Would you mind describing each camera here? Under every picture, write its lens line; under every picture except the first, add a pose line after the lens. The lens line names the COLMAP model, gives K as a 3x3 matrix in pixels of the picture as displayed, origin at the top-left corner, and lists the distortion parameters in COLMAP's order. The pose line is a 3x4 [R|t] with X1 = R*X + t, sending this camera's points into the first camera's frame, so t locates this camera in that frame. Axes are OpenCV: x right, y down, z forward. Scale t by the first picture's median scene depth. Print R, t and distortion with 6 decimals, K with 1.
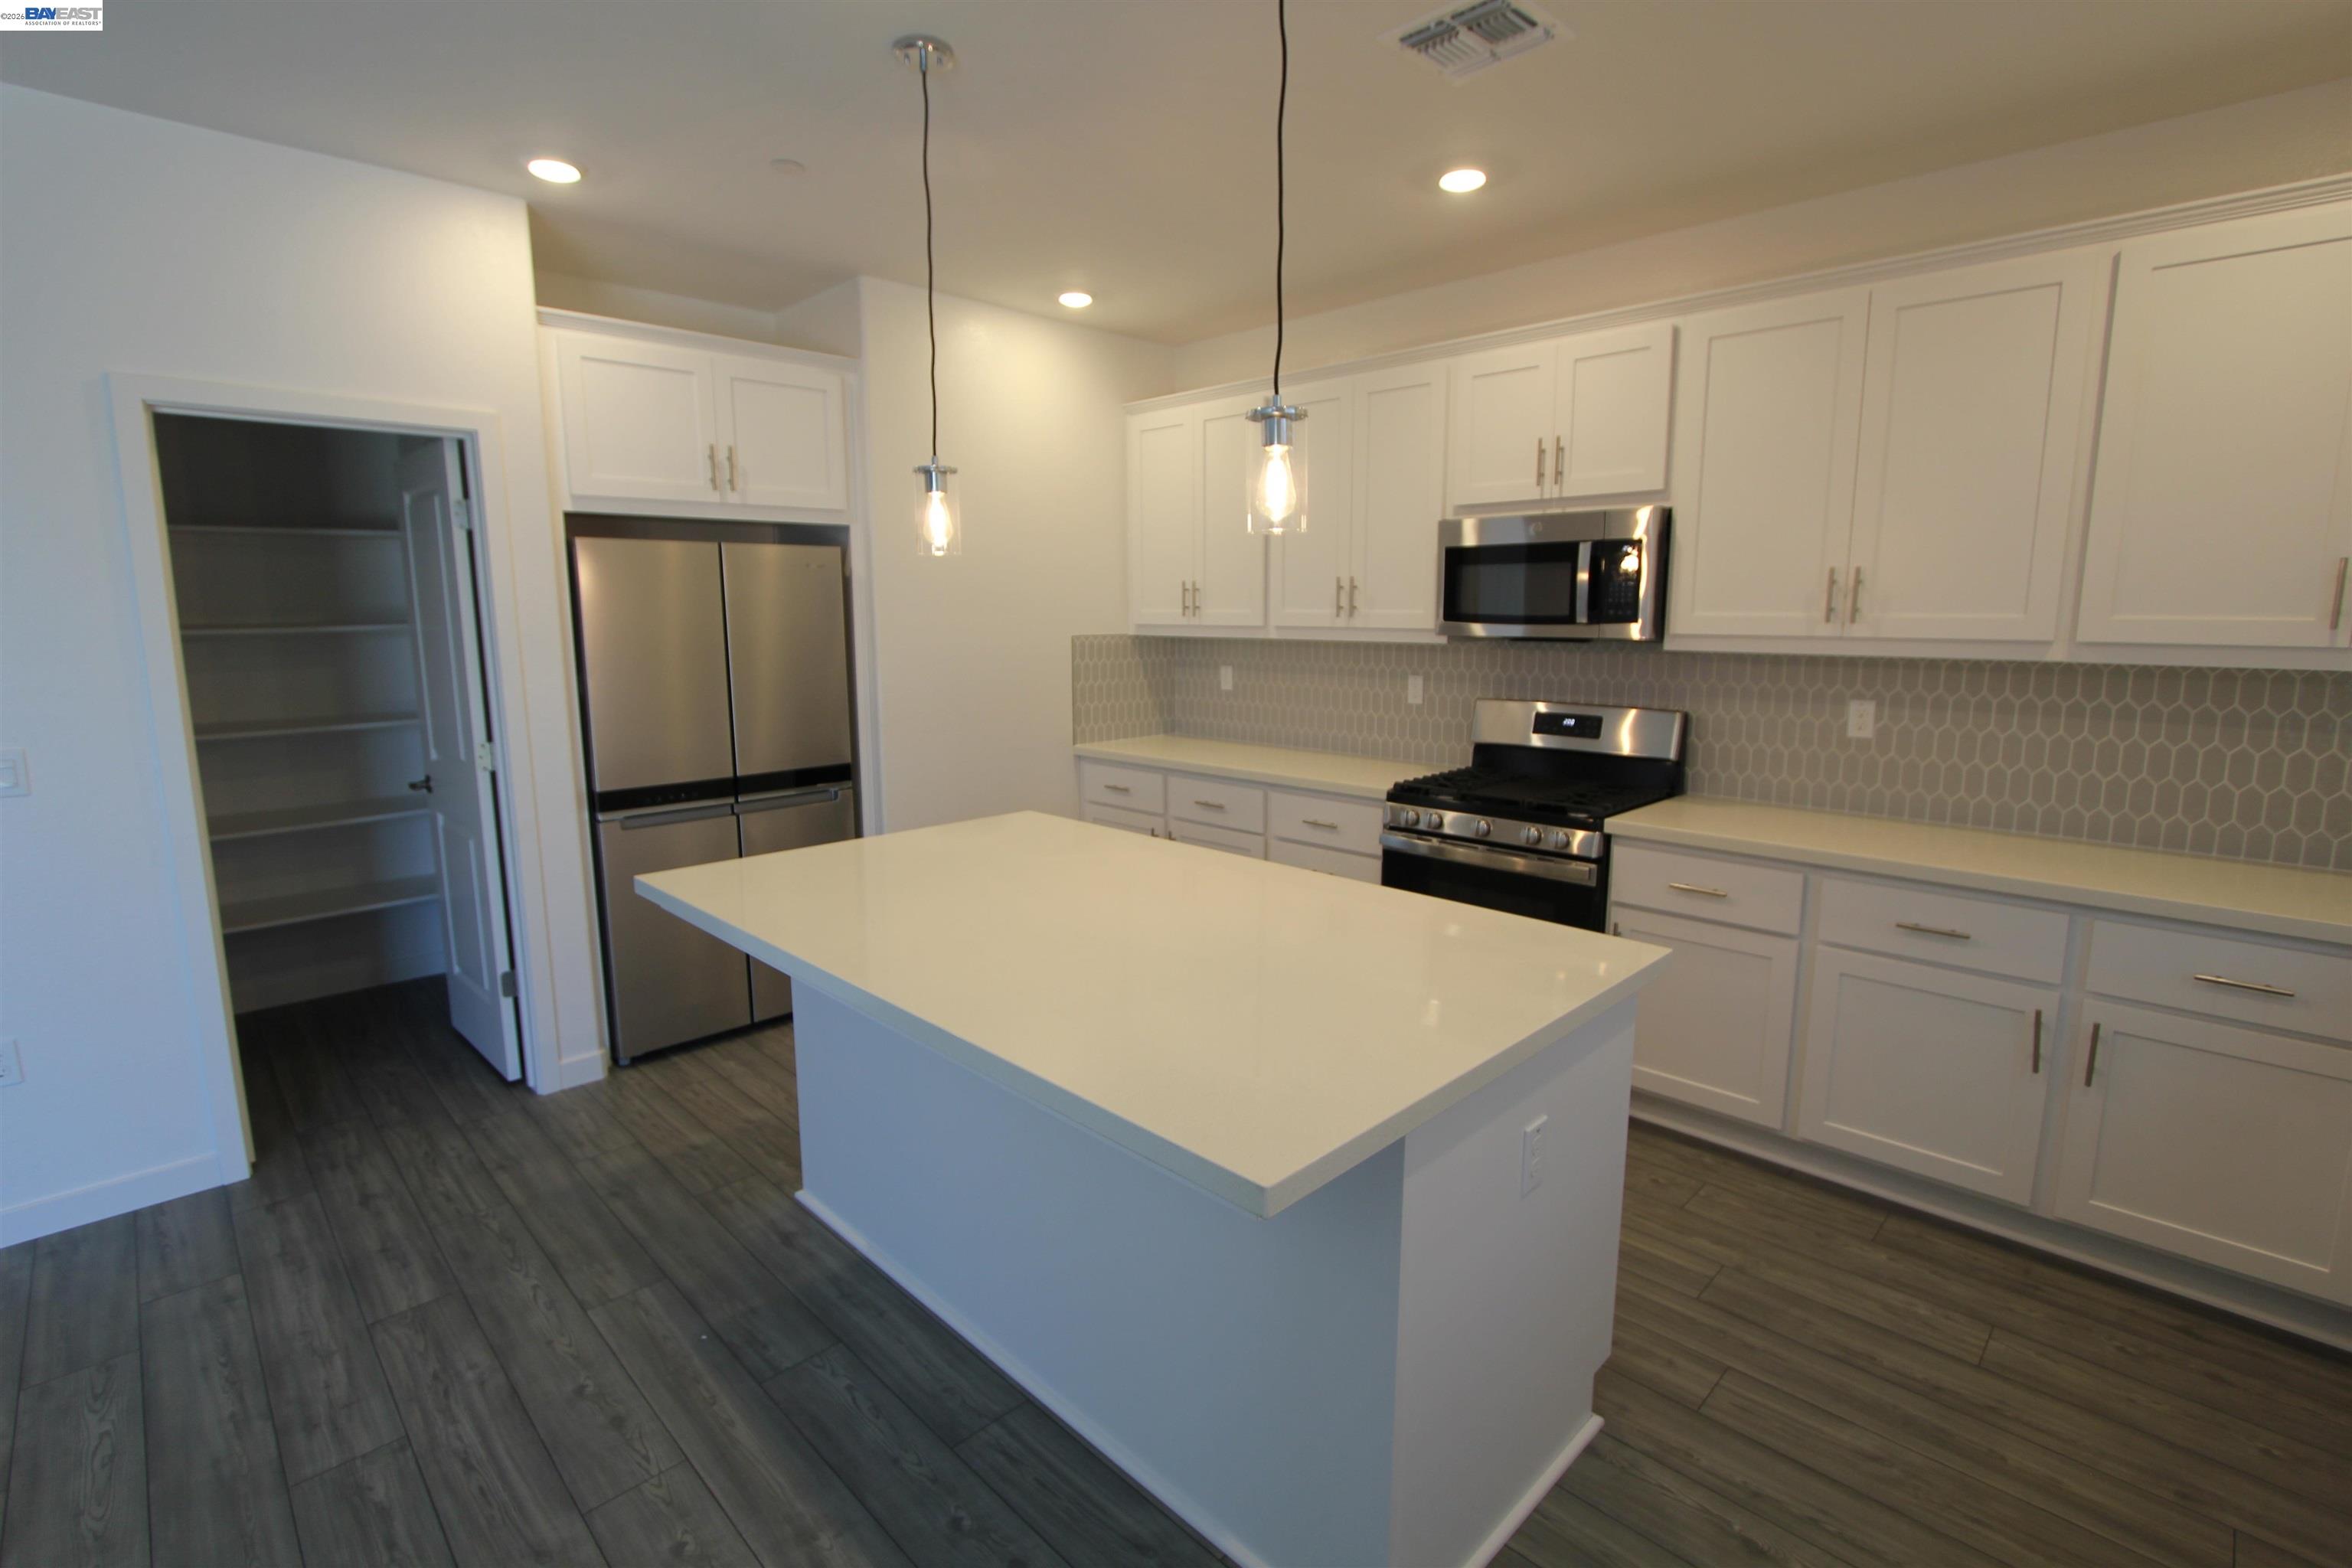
lens RADIAL K [[1086.1, 0, 1177.3], [0, 1086.1, 770.5], [0, 0, 1]] dist [-0.018088, 0.002869]
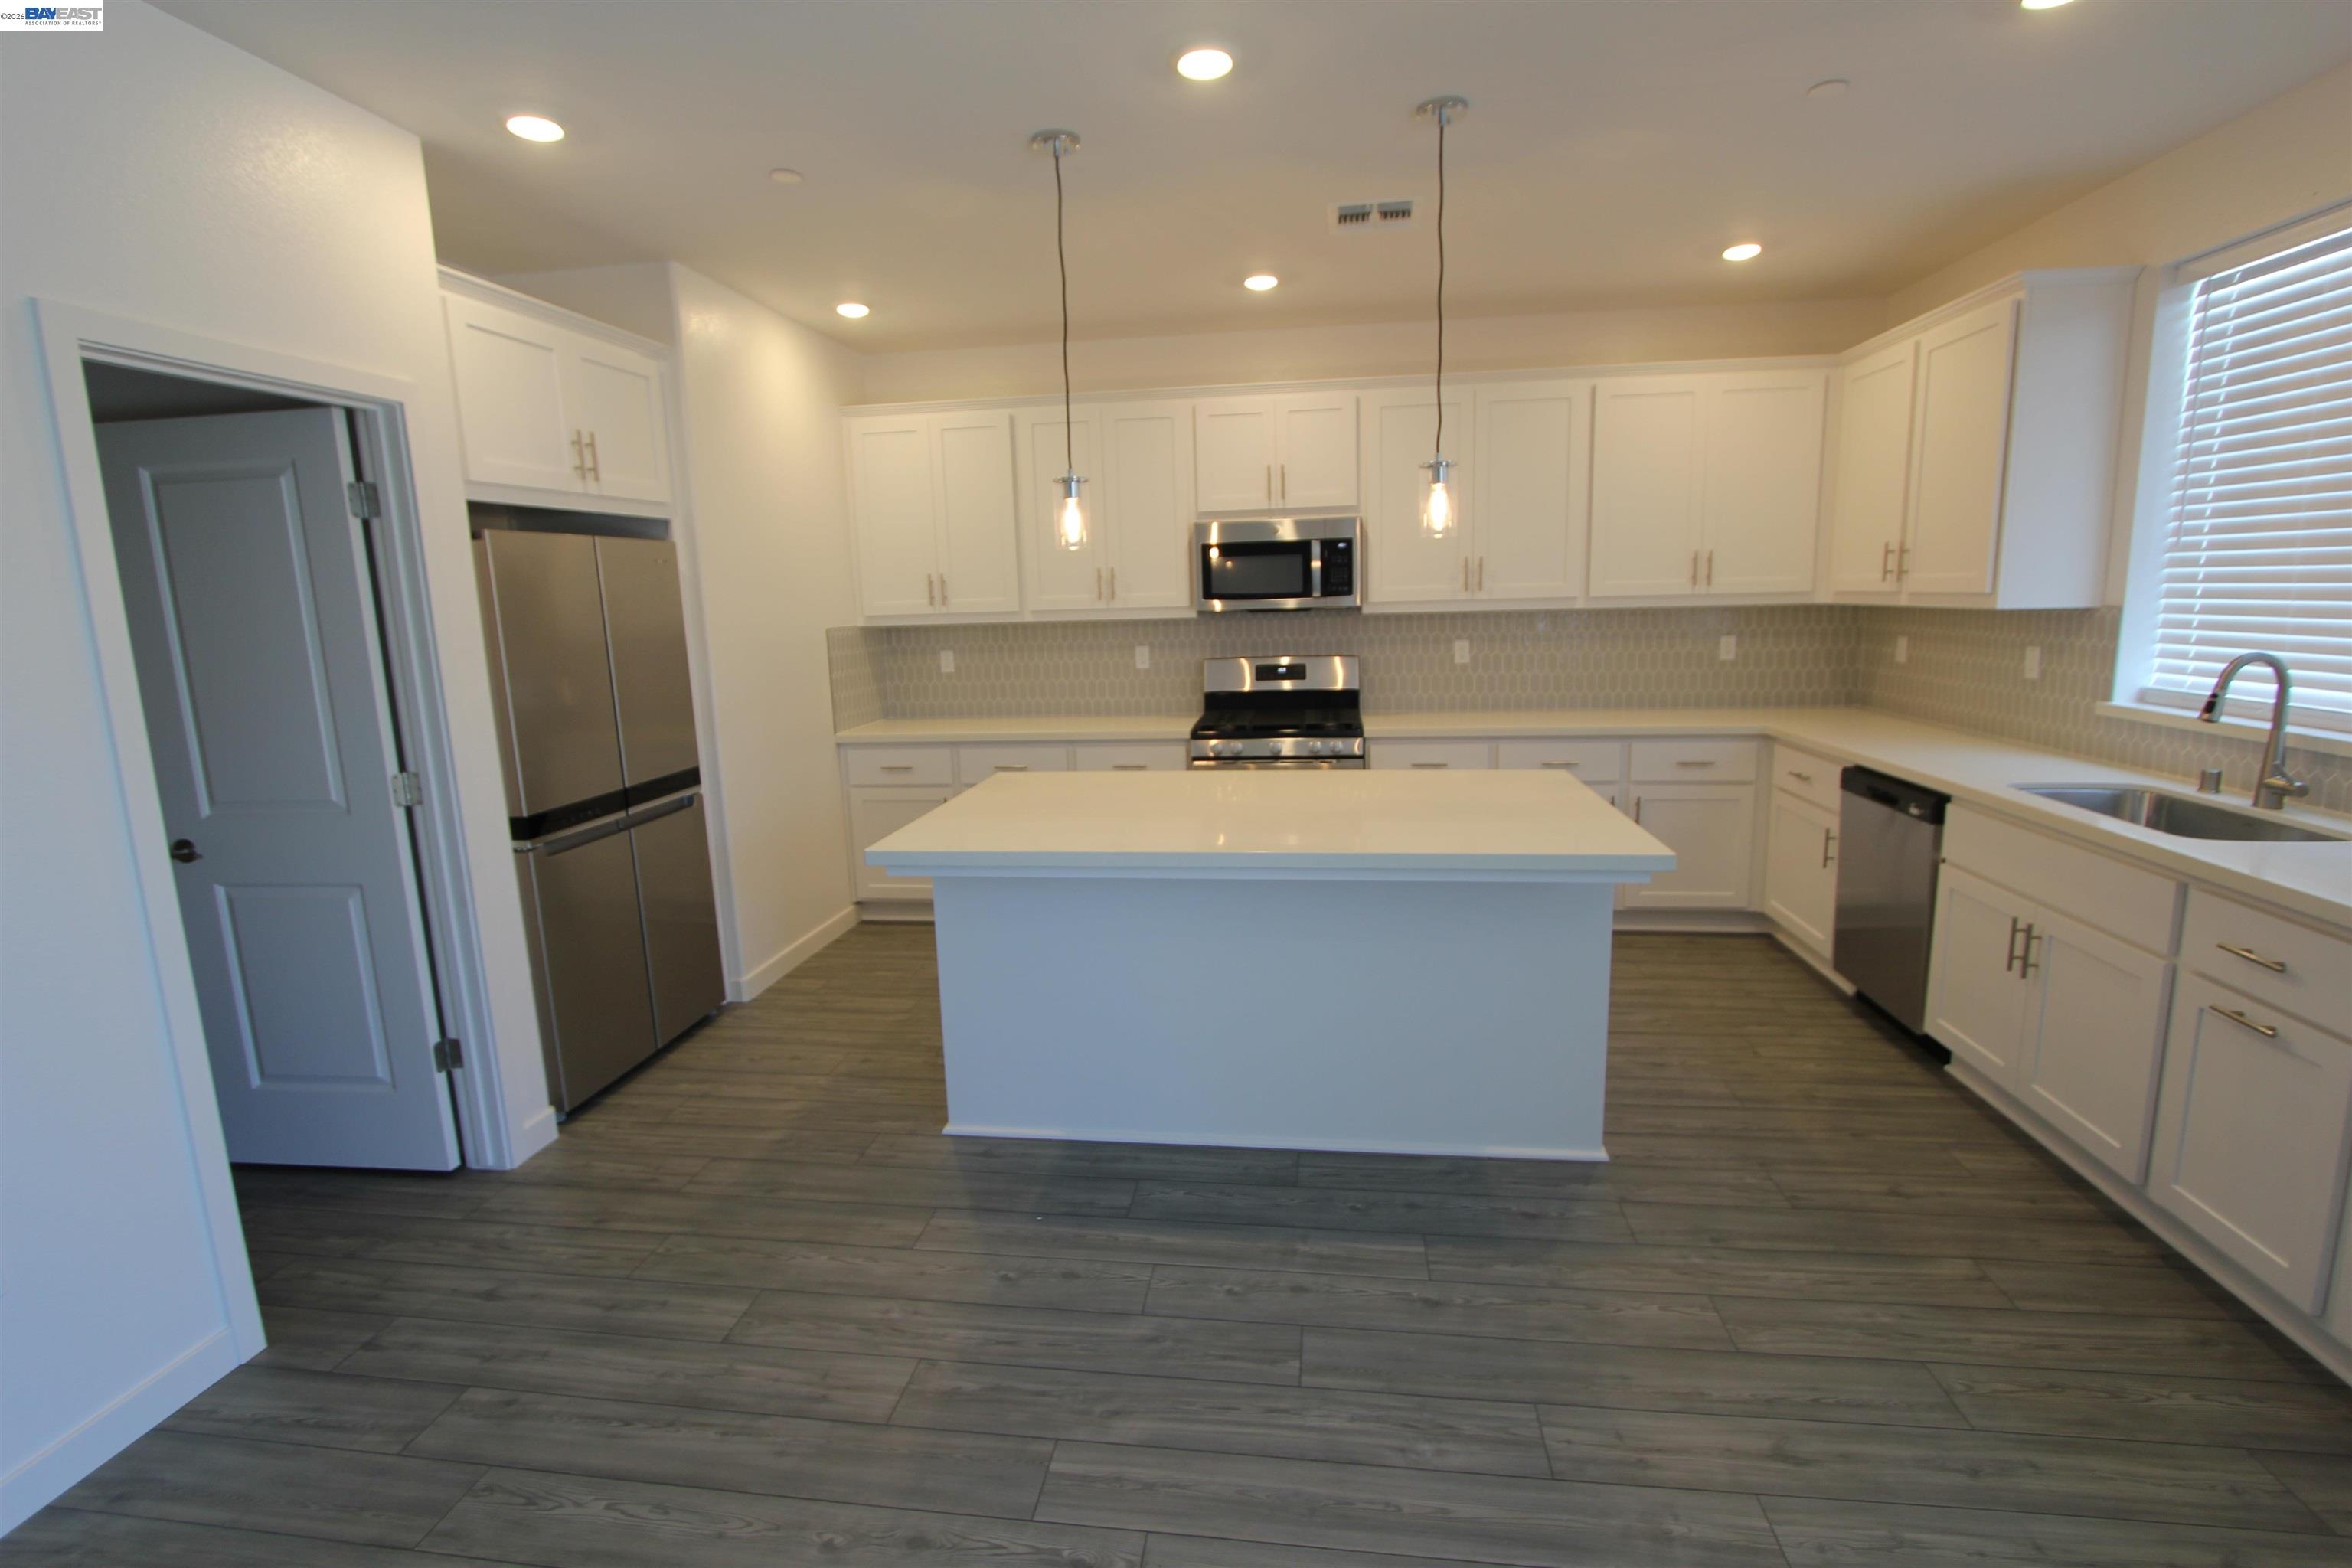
lens RADIAL K [[1086.1, 0, 1177.3], [0, 1086.1, 770.5], [0, 0, 1]] dist [-0.018088, 0.002869]
pose [[0.793484, -0.120977, 0.596446, -0.692541], [0.118443, 0.992002, 0.043635, 0.007394], [-0.596954, 0.036021, 0.801467, -0.034950]]
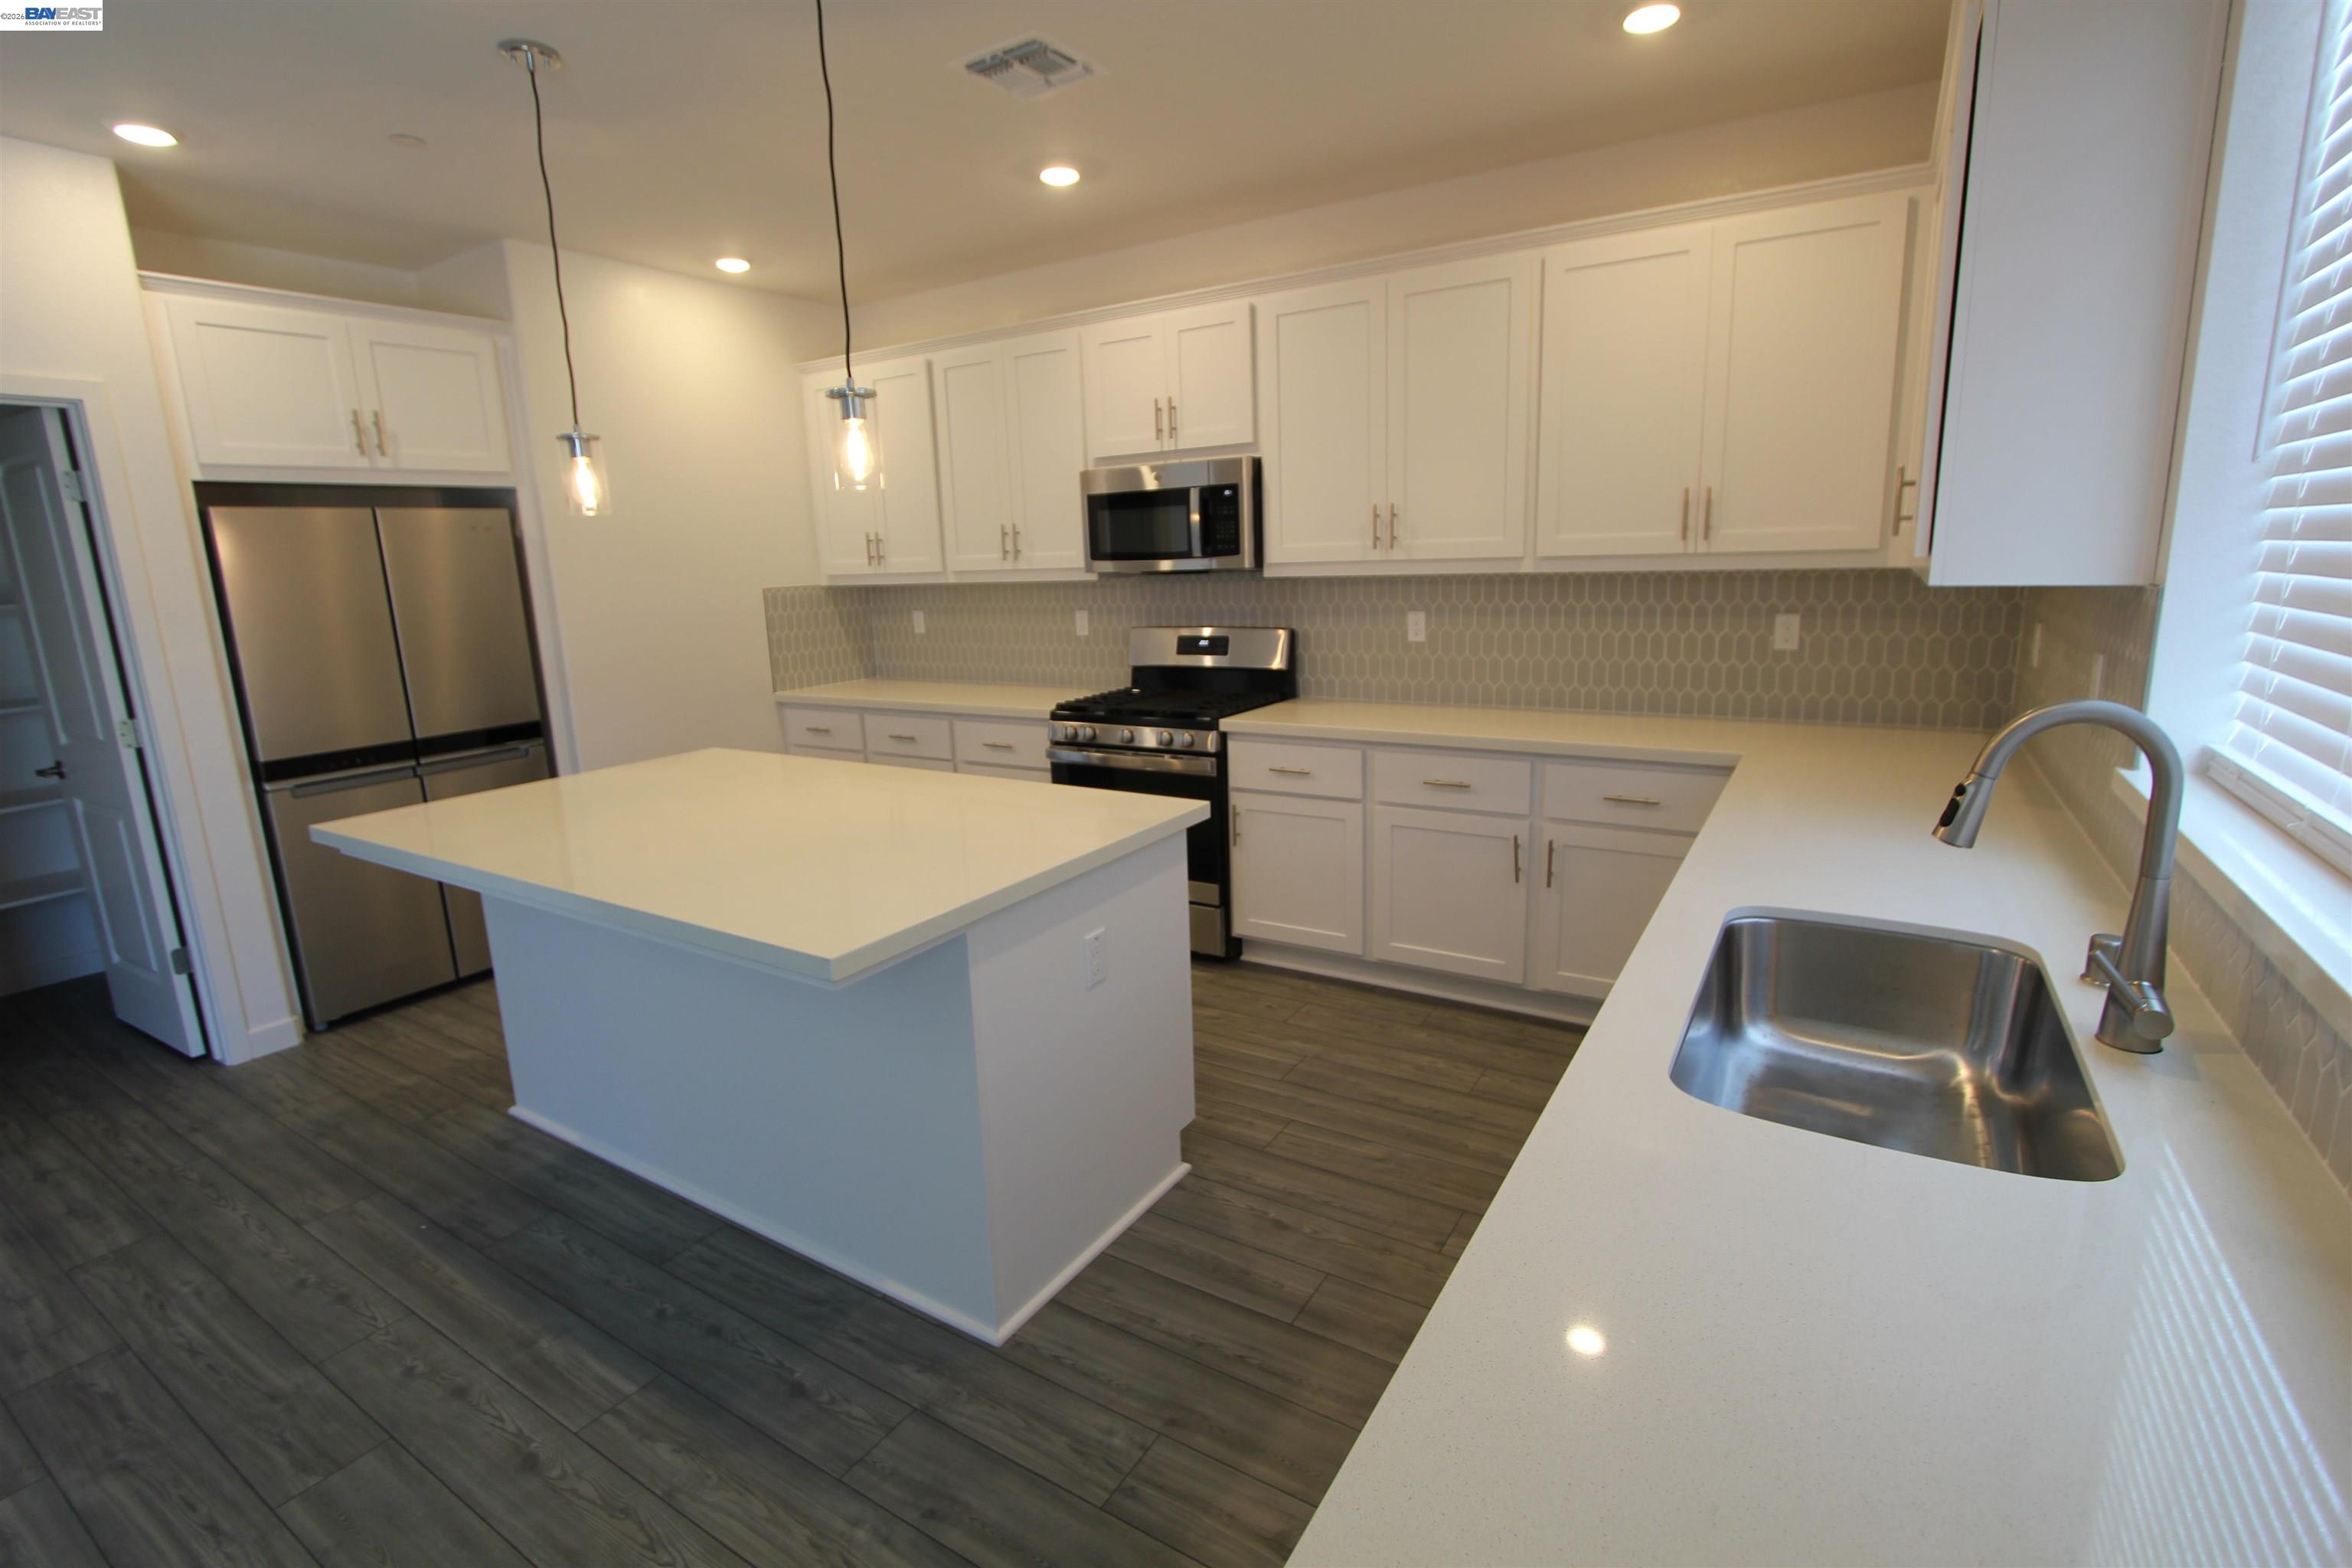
lens RADIAL K [[1086.1, 0, 1177.3], [0, 1086.1, 770.5], [0, 0, 1]] dist [-0.018088, 0.002869]
pose [[0.974421, -0.075514, 0.211664, 0.087971], [0.065911, 0.996466, 0.052073, 0.034761], [-0.214848, -0.036790, 0.975954, -0.170263]]
